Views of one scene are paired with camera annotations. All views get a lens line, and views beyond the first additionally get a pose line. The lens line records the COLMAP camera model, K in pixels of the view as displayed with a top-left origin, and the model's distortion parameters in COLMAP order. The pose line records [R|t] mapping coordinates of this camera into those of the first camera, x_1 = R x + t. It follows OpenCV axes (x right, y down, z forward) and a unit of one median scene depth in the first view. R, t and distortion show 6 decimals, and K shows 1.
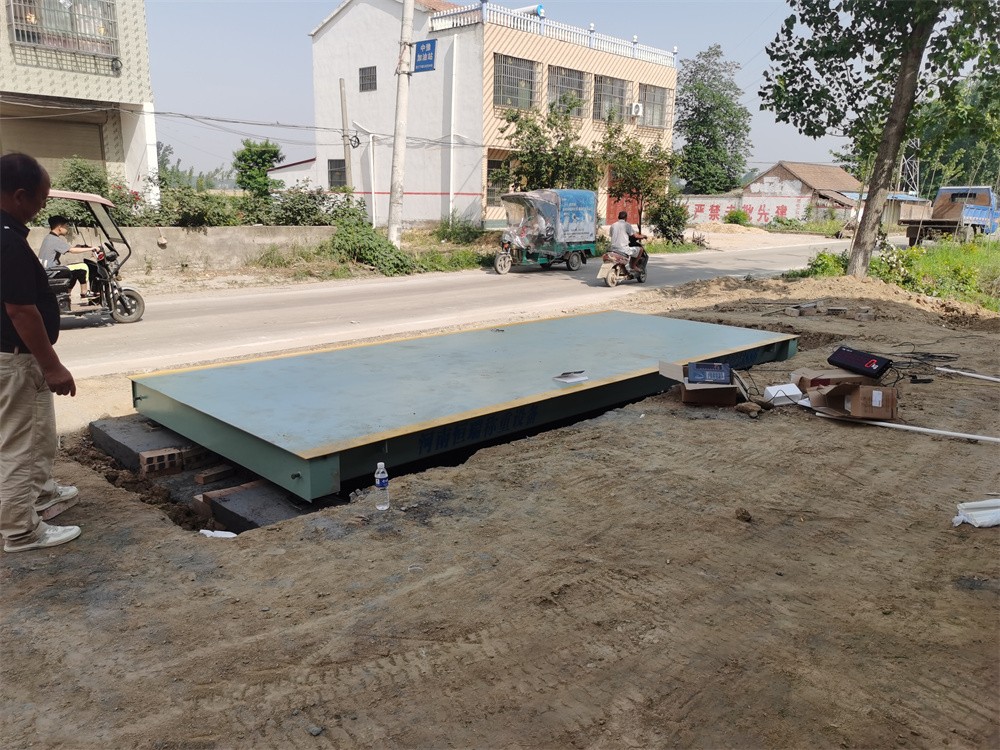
lens RADIAL K [[779.6, 0, 496.3], [0, 779.6, 374.9], [0, 0, 1]] dist [0.024342, -0.005627]
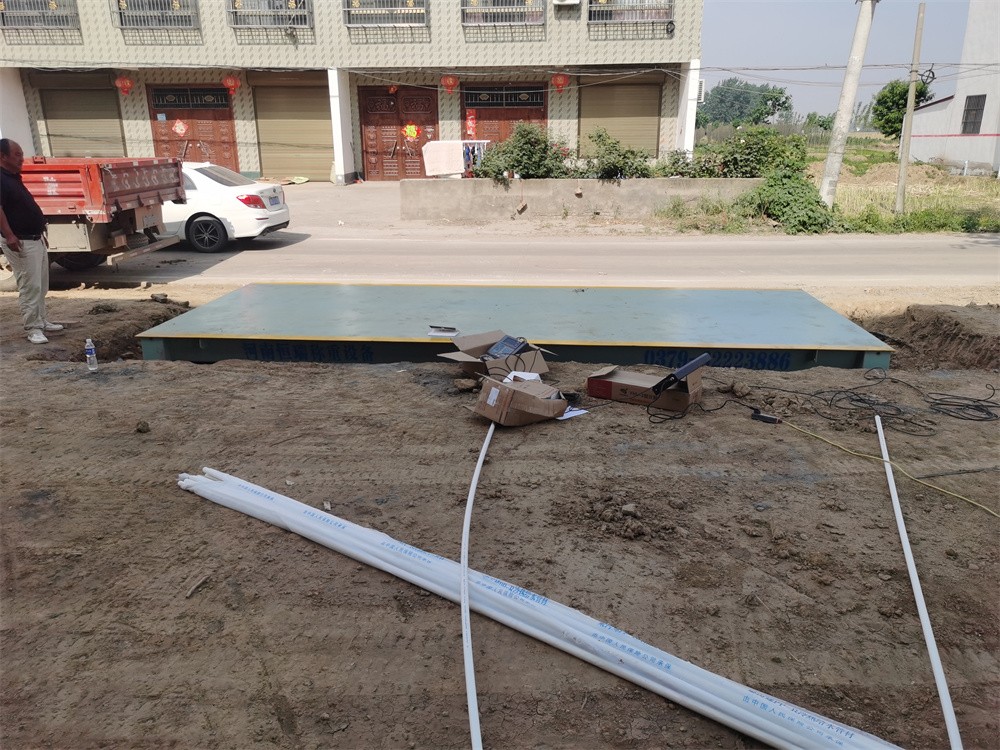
lens RADIAL K [[779.6, 0, 496.8], [0, 779.6, 379.2], [0, 0, 1]] dist [0.024342, -0.005627]
pose [[0.636849, 0.204355, -0.743413, 0.403054], [-0.151933, 0.978590, 0.138849, -0.039282], [0.755870, 0.024523, 0.654262, 0.153867]]
